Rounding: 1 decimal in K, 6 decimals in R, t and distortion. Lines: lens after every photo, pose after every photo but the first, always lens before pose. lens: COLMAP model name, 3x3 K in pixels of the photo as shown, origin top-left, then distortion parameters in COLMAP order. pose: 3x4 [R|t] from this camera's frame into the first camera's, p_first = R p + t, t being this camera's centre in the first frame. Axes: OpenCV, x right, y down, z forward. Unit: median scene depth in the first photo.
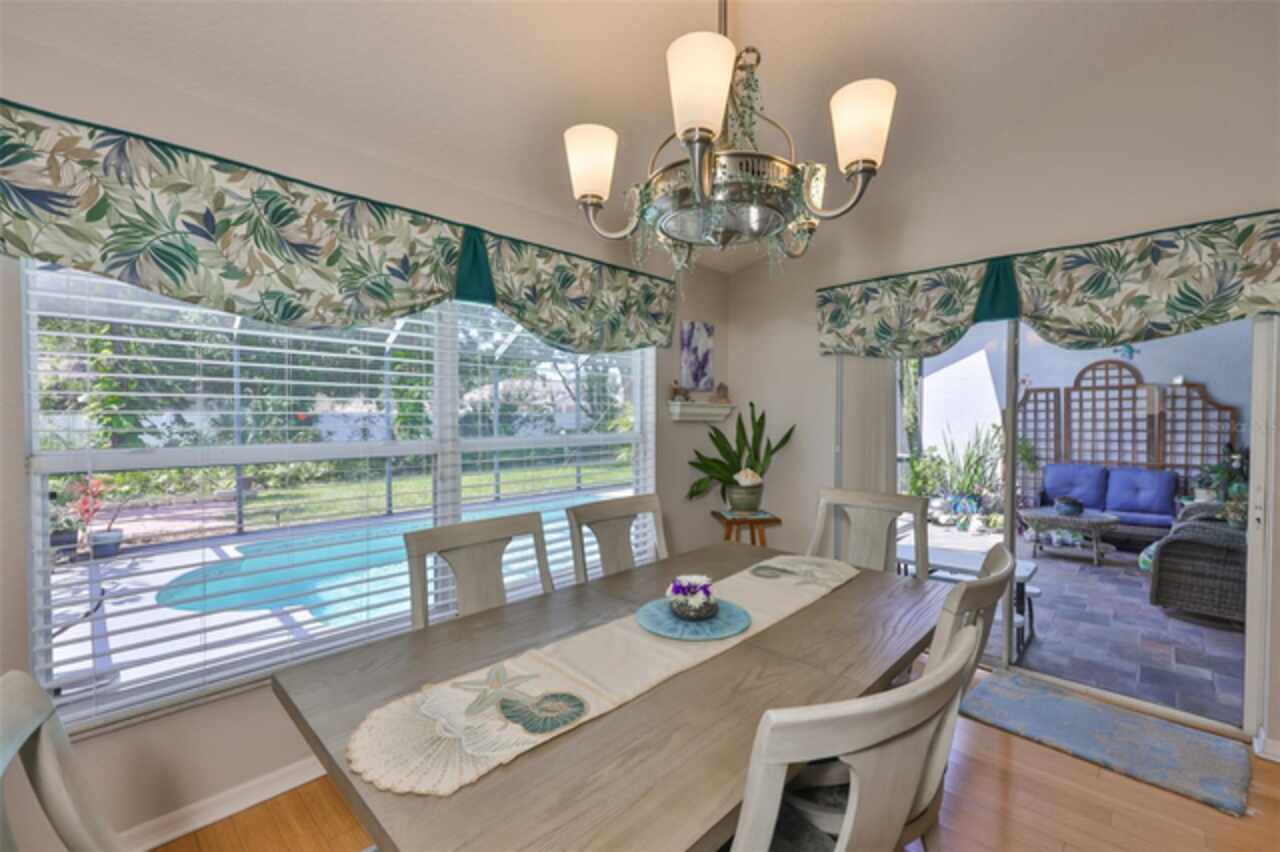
lens RADIAL K [[540.5, 0, 639.7], [0, 540.5, 425.3], [0, 0, 1]] dist [-0.000204, -0.000093]
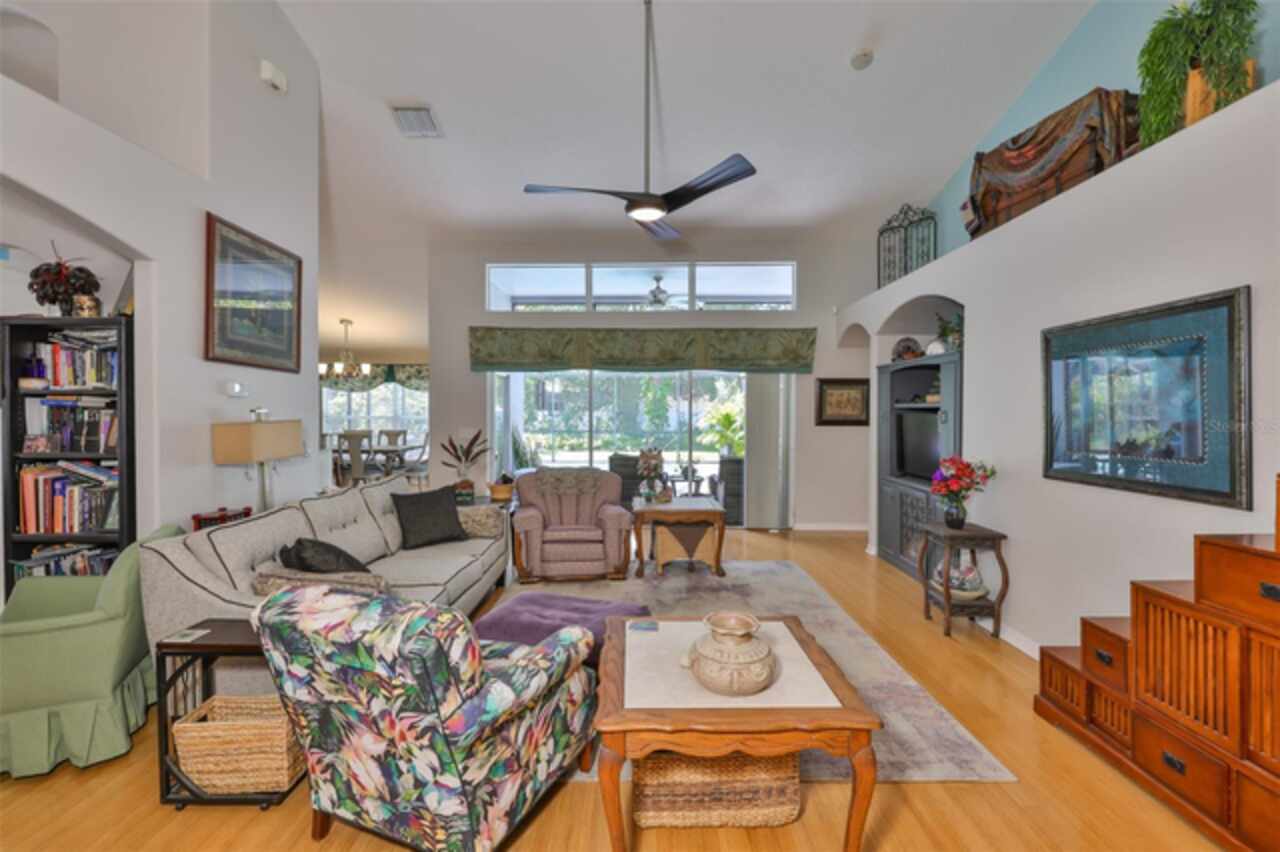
lens RADIAL K [[534.9, 0, 637.4], [0, 534.9, 411.7], [0, 0, 1]] dist [0.001942, 0.000077]
pose [[0.690031, 0.001607, -0.723778, 3.342228], [-0.016173, 0.999782, -0.013200, 0.017755], [0.723599, 0.020814, 0.689906, -0.394959]]
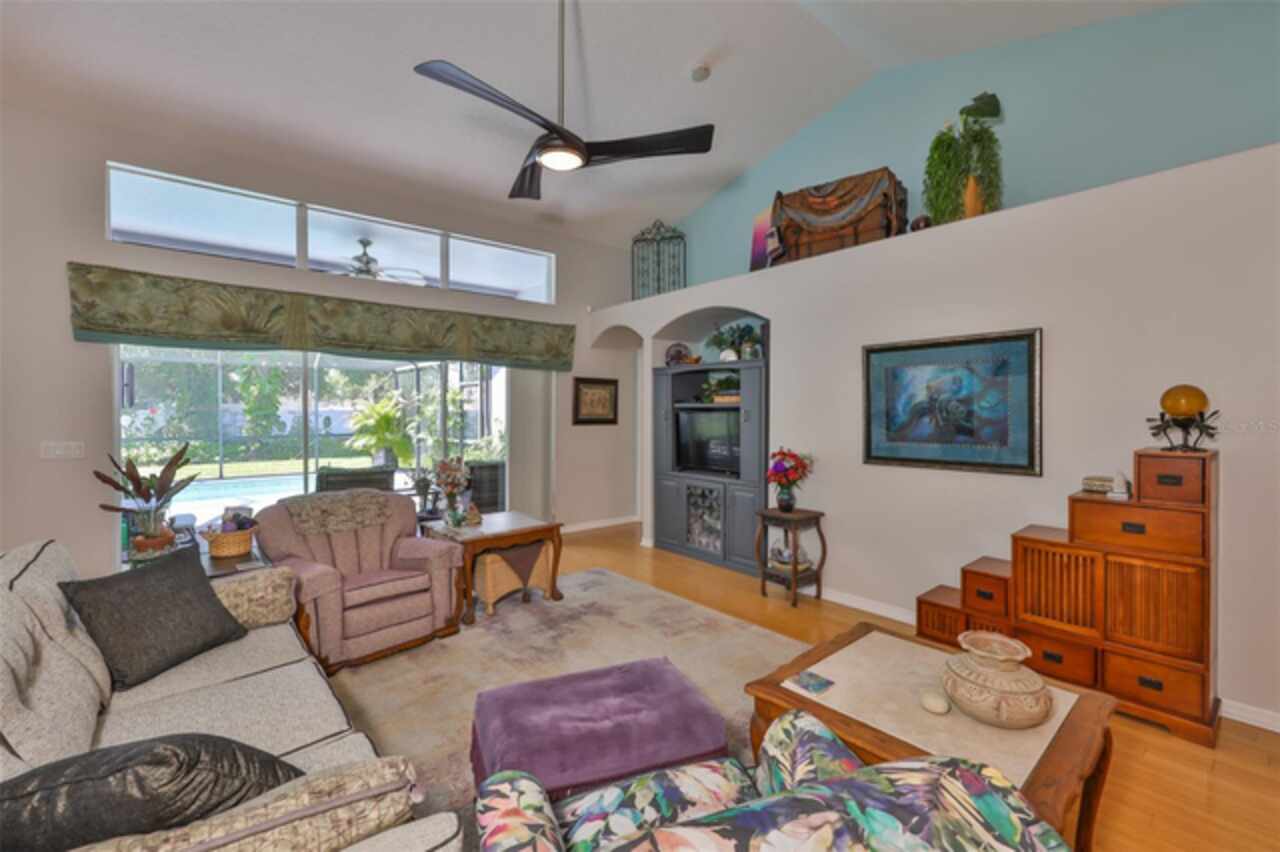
lens RADIAL K [[538.6, 0, 627.2], [0, 538.6, 412.8], [0, 0, 1]] dist [0.000248, -0.000072]
pose [[0.993601, 0.001740, -0.112936, 2.720019], [-0.003543, 0.999869, -0.015766, 0.017903], [0.112894, 0.016066, 0.993477, -0.481229]]
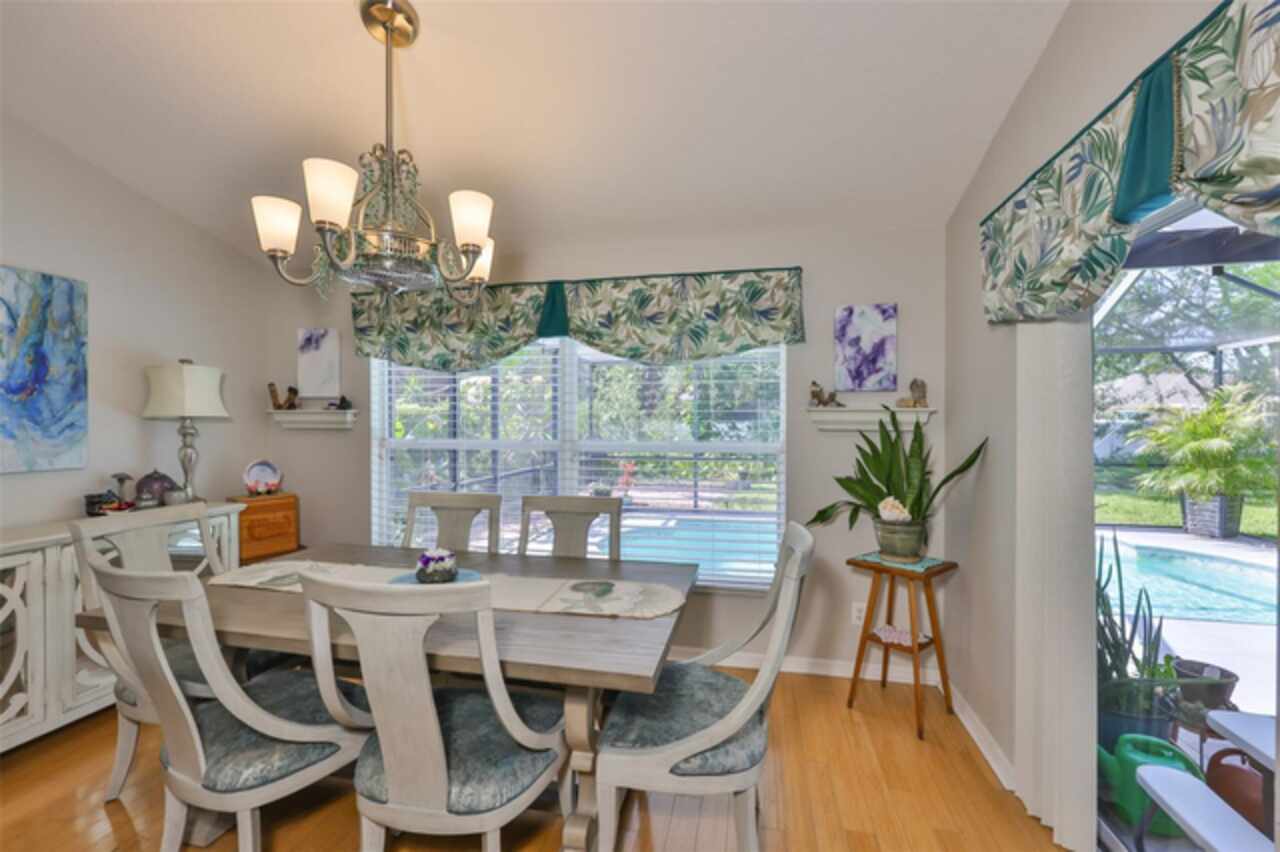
lens RADIAL K [[540.5, 0, 639.7], [0, 540.5, 425.3], [0, 0, 1]] dist [-0.000204, -0.000093]
pose [[0.528012, 0.004300, -0.849226, 0.774292], [-0.017501, 0.999830, -0.005819, -0.006828], [0.849057, 0.017935, 0.527997, 0.399198]]
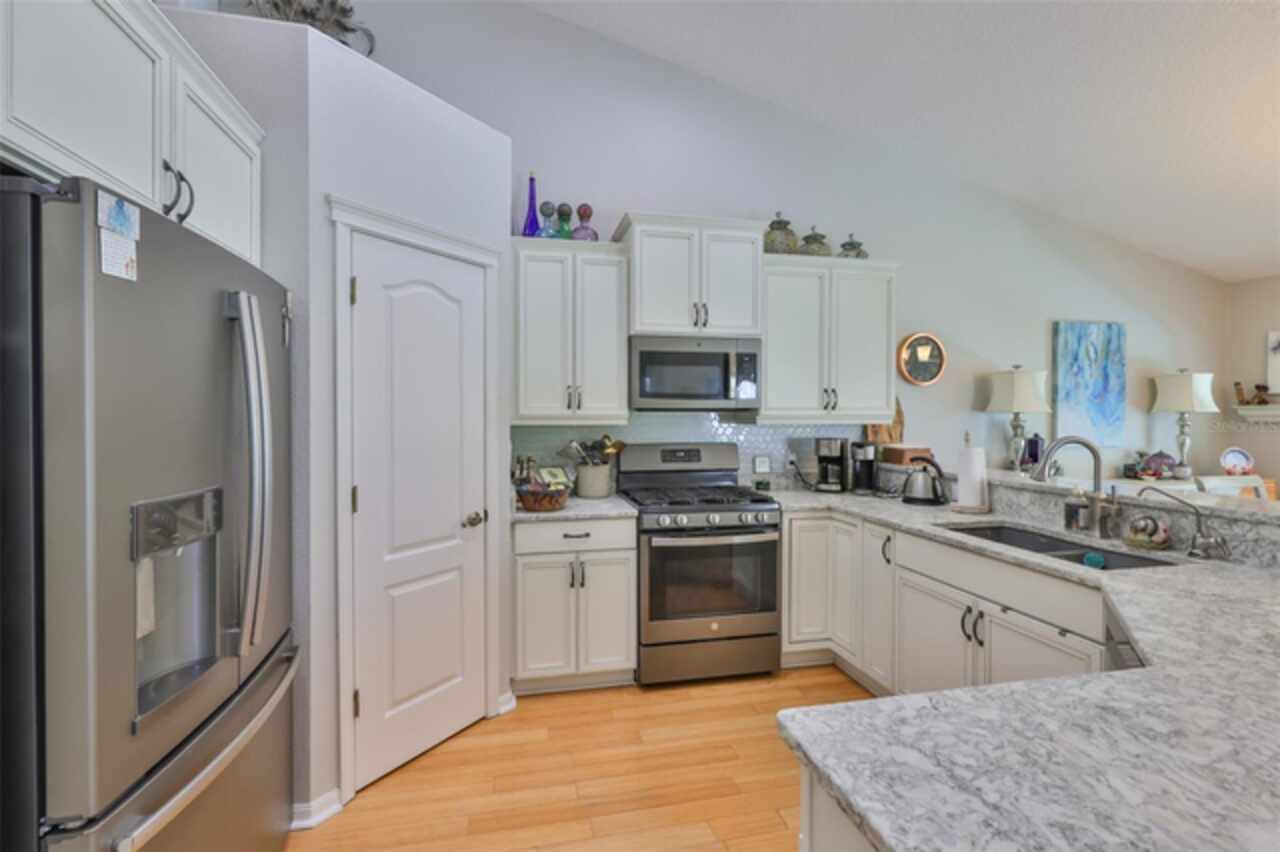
lens RADIAL K [[554.7, 0, 628.1], [0, 554.7, 424.5], [0, 0, 1]] dist [-0.000622, 0.000119]
pose [[-0.562545, 0.009746, -0.826709, 1.397037], [-0.017949, 0.999551, 0.023997, 0.009496], [0.826572, 0.028337, -0.562117, -0.173789]]
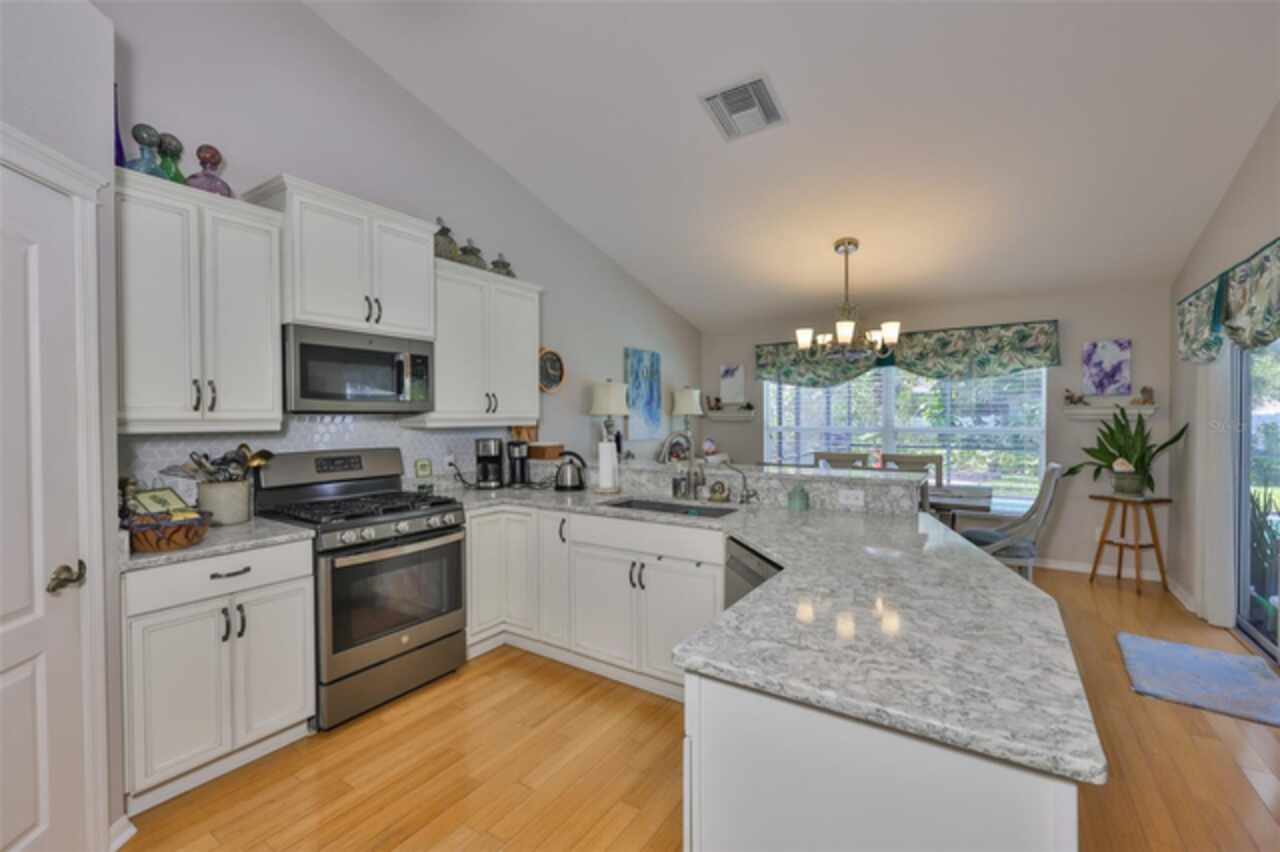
lens RADIAL K [[540.5, 0, 639.7], [0, 540.5, 425.3], [0, 0, 1]] dist [-0.000204, -0.000093]
pose [[0.182132, 0.010877, -0.983214, 1.468742], [-0.014021, 0.999866, 0.008464, 0.012260], [0.983174, 0.012244, 0.182260, -0.368463]]
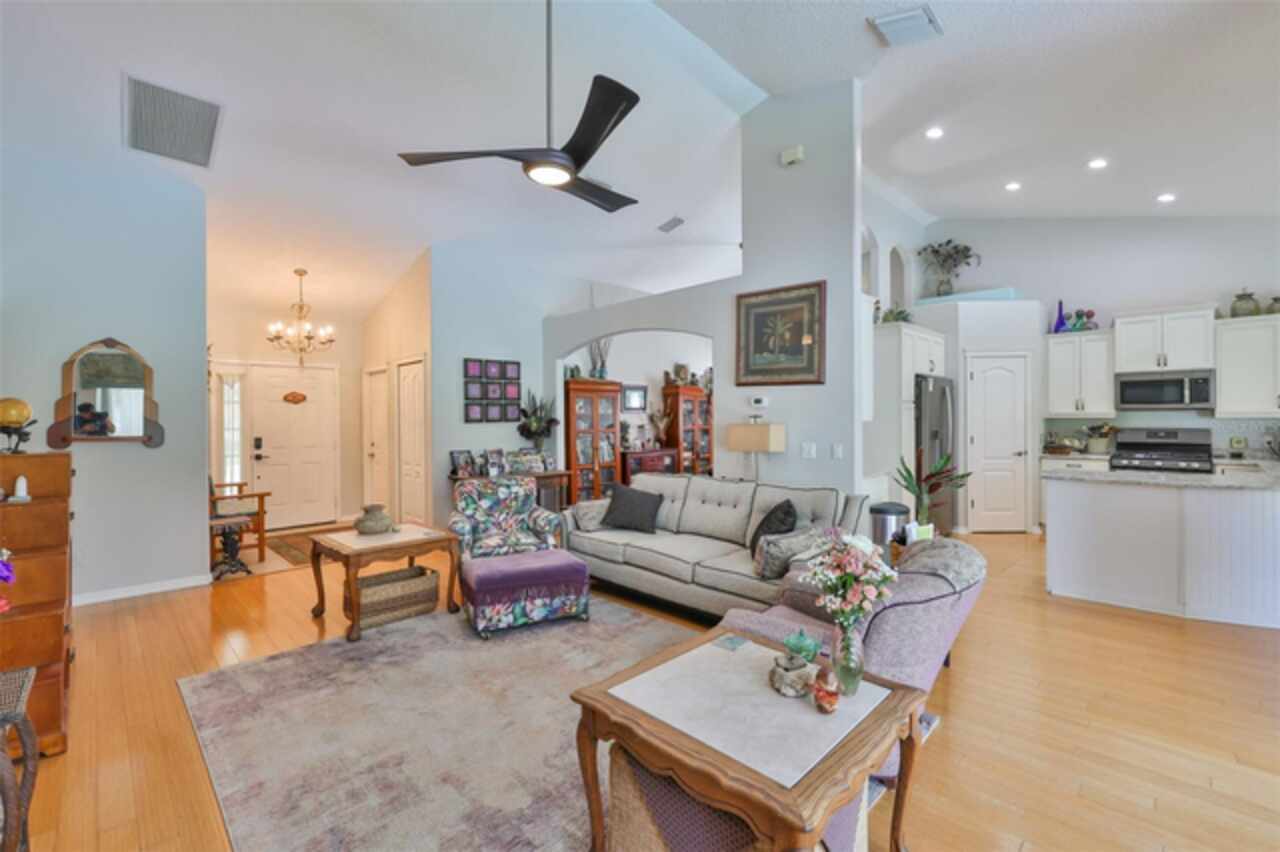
lens RADIAL K [[548.8, 0, 635.8], [0, 548.8, 419.4], [0, 0, 1]] dist [0.001209, 0.000059]
pose [[-0.999714, 0.004444, 0.023478, 2.327638], [0.005030, 0.999676, 0.024963, -0.020666], [-0.023359, 0.025074, -0.999413, 1.408605]]
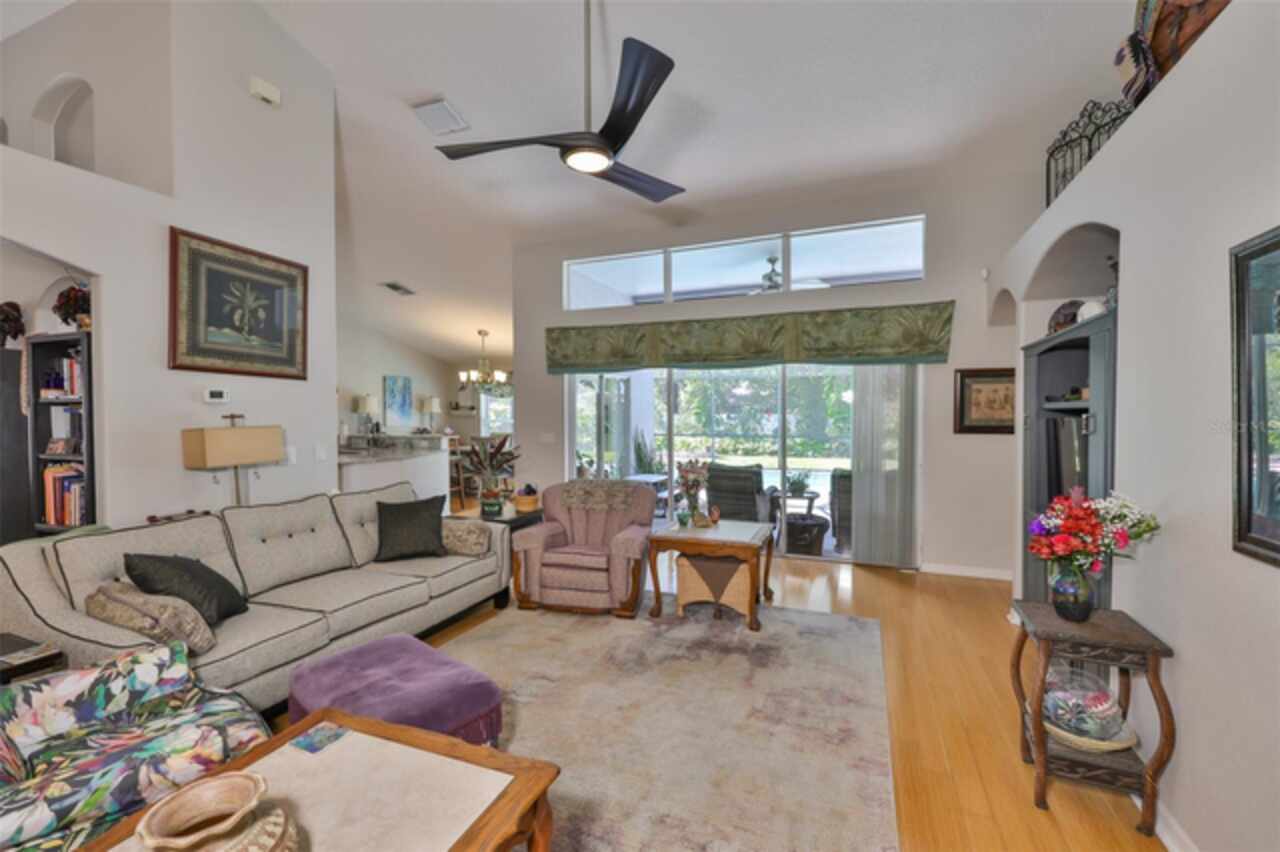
lens RADIAL K [[529.5, 0, 650.2], [0, 529.5, 420.2], [0, 0, 1]] dist [-0.000564, 0.000205]
pose [[0.387644, 0.009036, -0.921765, 3.378685], [-0.015974, 0.999868, 0.003084, 0.003630], [0.921671, 0.013529, 0.387737, 0.178419]]
